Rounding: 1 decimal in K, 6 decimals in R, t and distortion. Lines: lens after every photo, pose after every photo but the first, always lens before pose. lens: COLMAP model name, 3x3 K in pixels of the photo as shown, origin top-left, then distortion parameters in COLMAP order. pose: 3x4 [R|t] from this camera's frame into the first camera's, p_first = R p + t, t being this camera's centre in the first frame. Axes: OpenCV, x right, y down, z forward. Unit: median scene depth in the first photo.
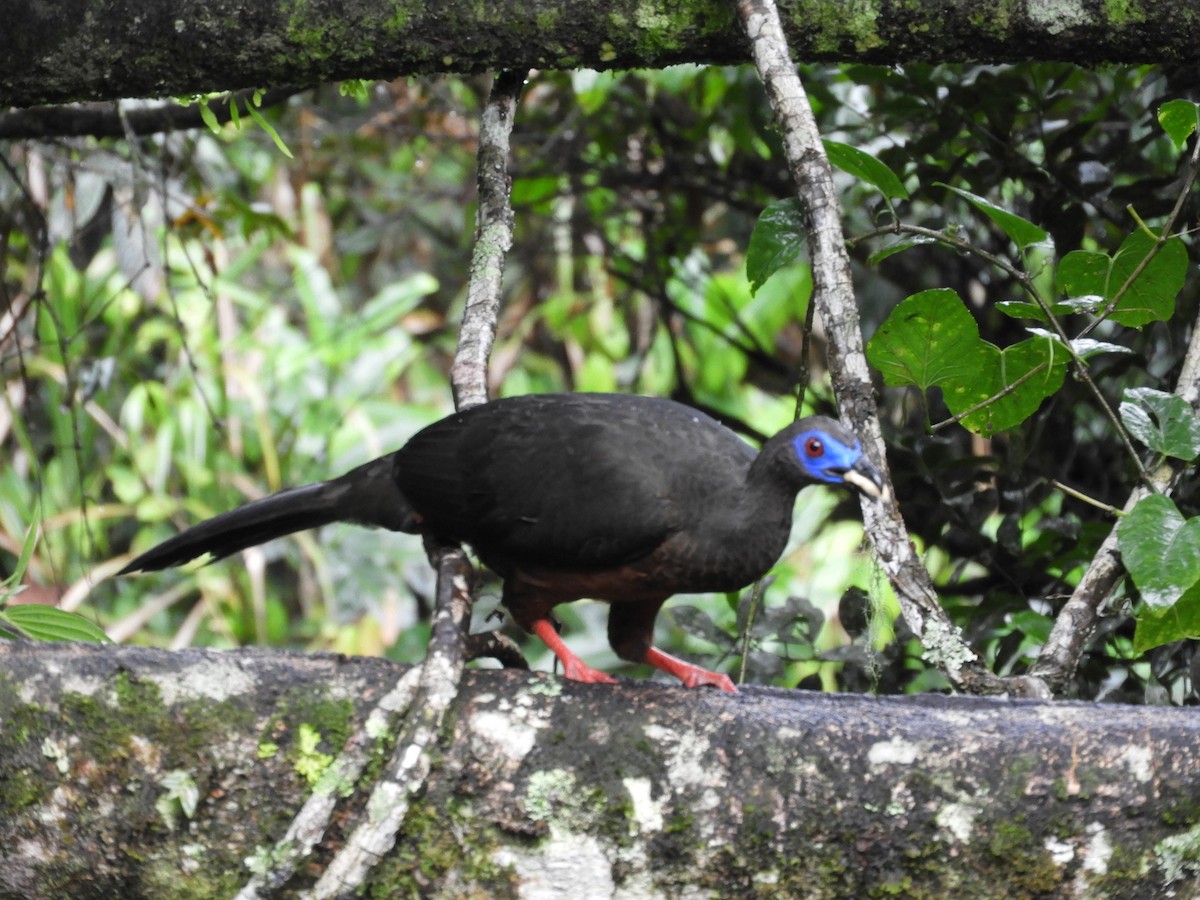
lens RADIAL K [[848.2, 0, 600.0], [0, 848.2, 450.0], [0, 0, 1]] dist [-0.004123, 0.000381]
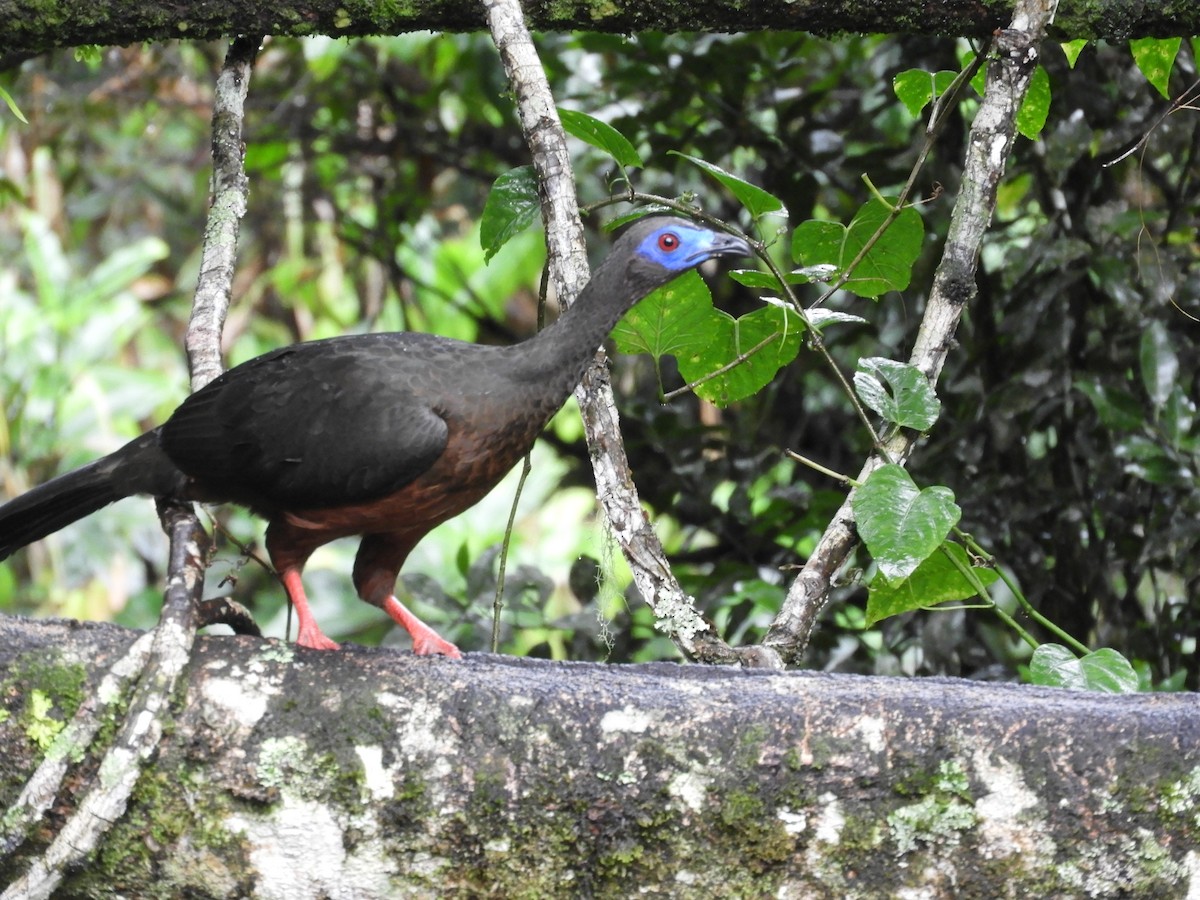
lens RADIAL K [[848.2, 0, 600.0], [0, 848.2, 450.0], [0, 0, 1]] dist [-0.004123, 0.000381]
pose [[0.999983, 0.005586, 0.001711, 0.312877], [-0.005585, 0.999984, -0.000268, 0.037535], [-0.001712, 0.000259, 0.999999, 0.000435]]
